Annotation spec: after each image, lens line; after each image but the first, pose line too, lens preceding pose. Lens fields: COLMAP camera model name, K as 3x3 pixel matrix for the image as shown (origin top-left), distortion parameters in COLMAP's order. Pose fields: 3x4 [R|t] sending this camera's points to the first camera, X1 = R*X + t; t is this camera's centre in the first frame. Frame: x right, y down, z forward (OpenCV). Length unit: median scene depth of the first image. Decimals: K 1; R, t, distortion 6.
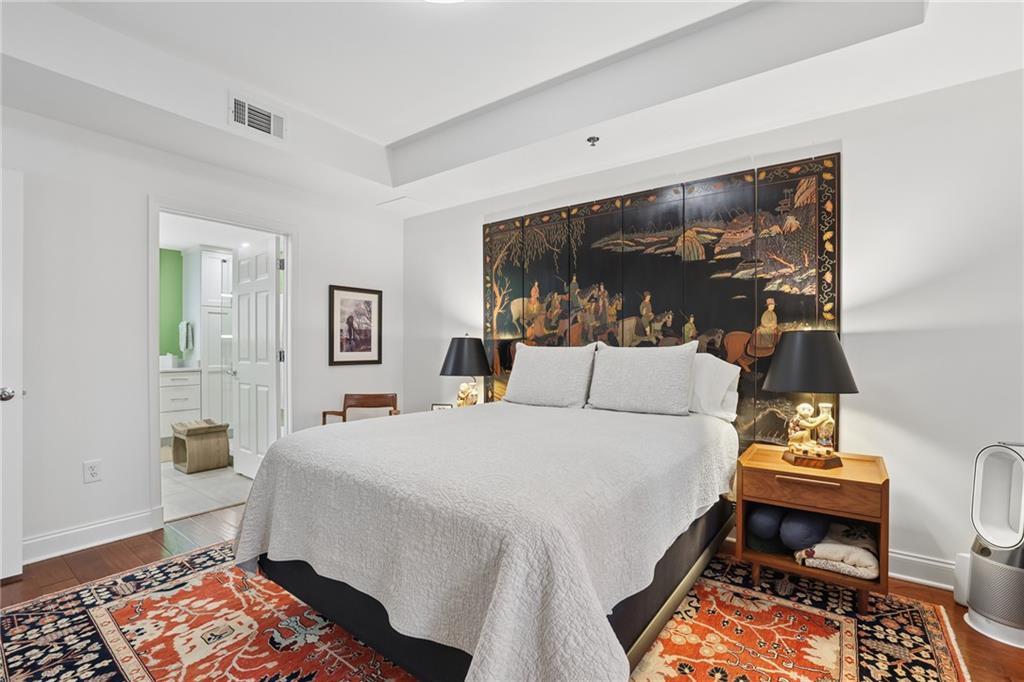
lens RADIAL K [[459.3, 0, 516.0], [0, 459.3, 346.4], [0, 0, 1]] dist [-0.030875, 0.009626]
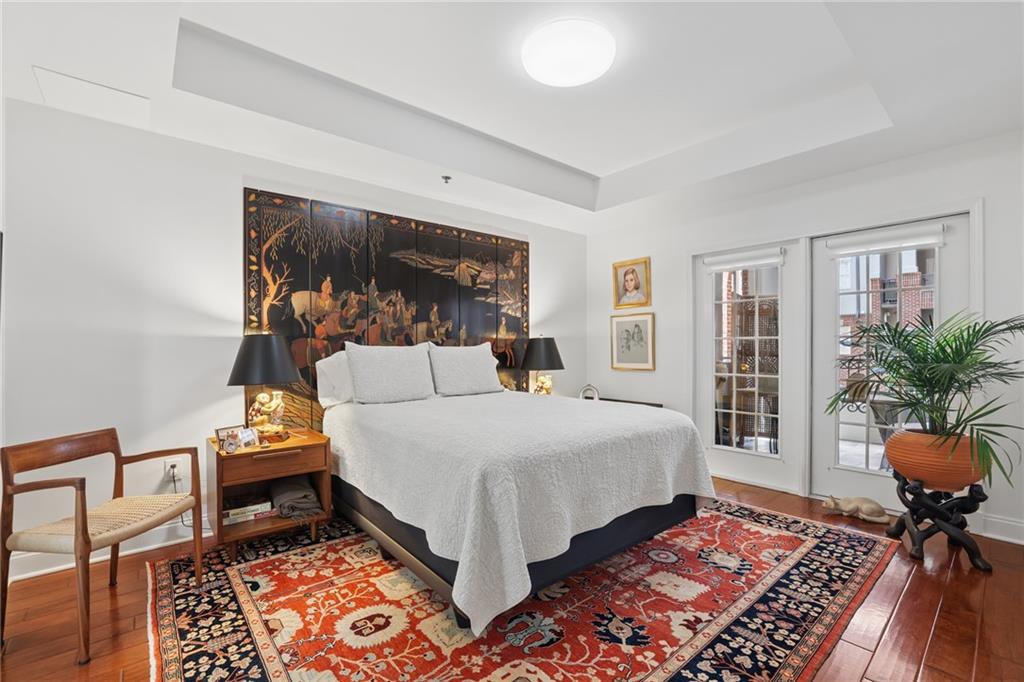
lens RADIAL K [[459.3, 0, 501.6], [0, 459.3, 344.5], [0, 0, 1]] dist [-0.030875, 0.009626]
pose [[0.243620, -0.004958, 0.969858, -0.866468], [-0.010166, 0.999919, 0.007665, -0.014417], [-0.969817, -0.011727, 0.243550, 0.481374]]
